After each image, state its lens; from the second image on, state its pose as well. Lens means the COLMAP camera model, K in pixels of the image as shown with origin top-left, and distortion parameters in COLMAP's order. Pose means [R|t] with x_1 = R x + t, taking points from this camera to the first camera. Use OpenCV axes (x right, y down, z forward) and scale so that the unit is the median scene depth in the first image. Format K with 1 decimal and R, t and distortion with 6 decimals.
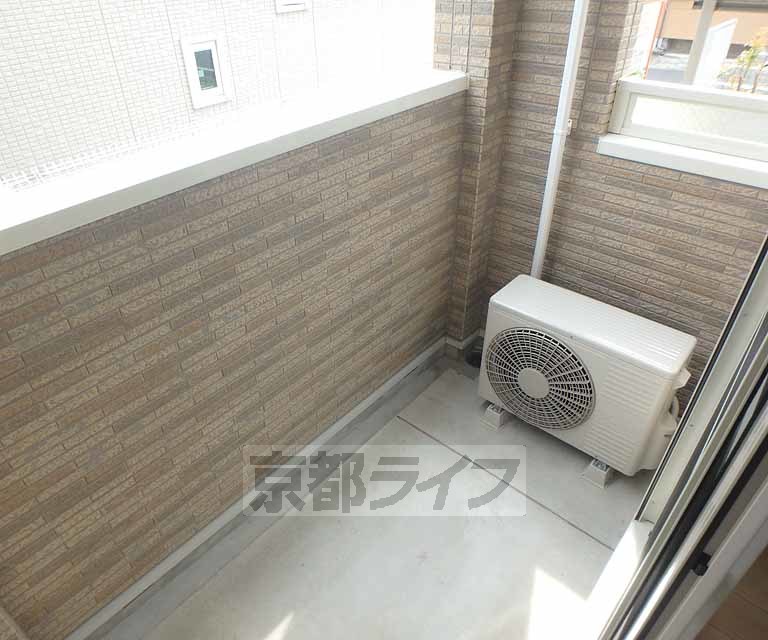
lens RADIAL K [[522.6, 0, 364.1], [0, 522.6, 319.2], [0, 0, 1]] dist [-0.051396, 0.010716]
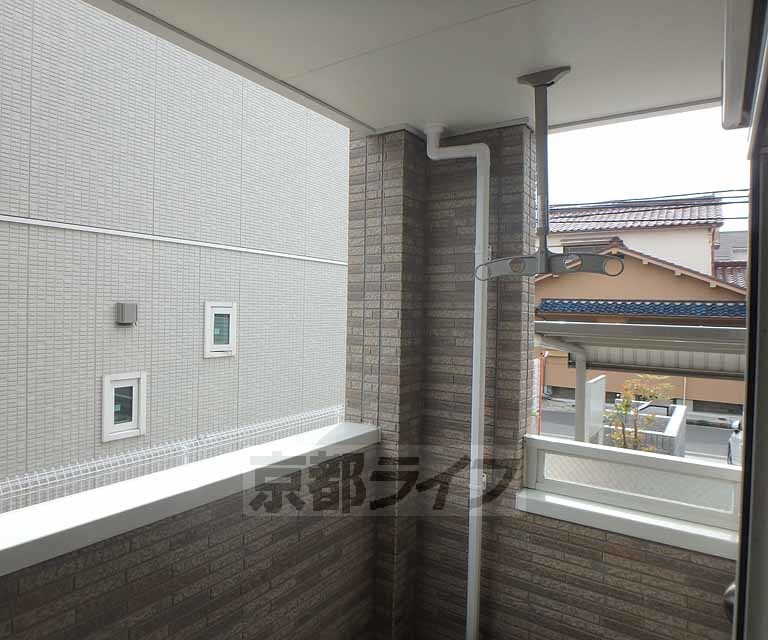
lens RADIAL K [[511.5, 0, 384.0], [0, 511.5, 320.0], [0, 0, 1]] dist [-0.064350, 0.000281]
pose [[0.984176, 0.050073, 0.169973, 0.033988], [0.055976, 0.822266, -0.566344, -0.090871], [-0.168121, 0.566897, 0.806451, 0.086658]]
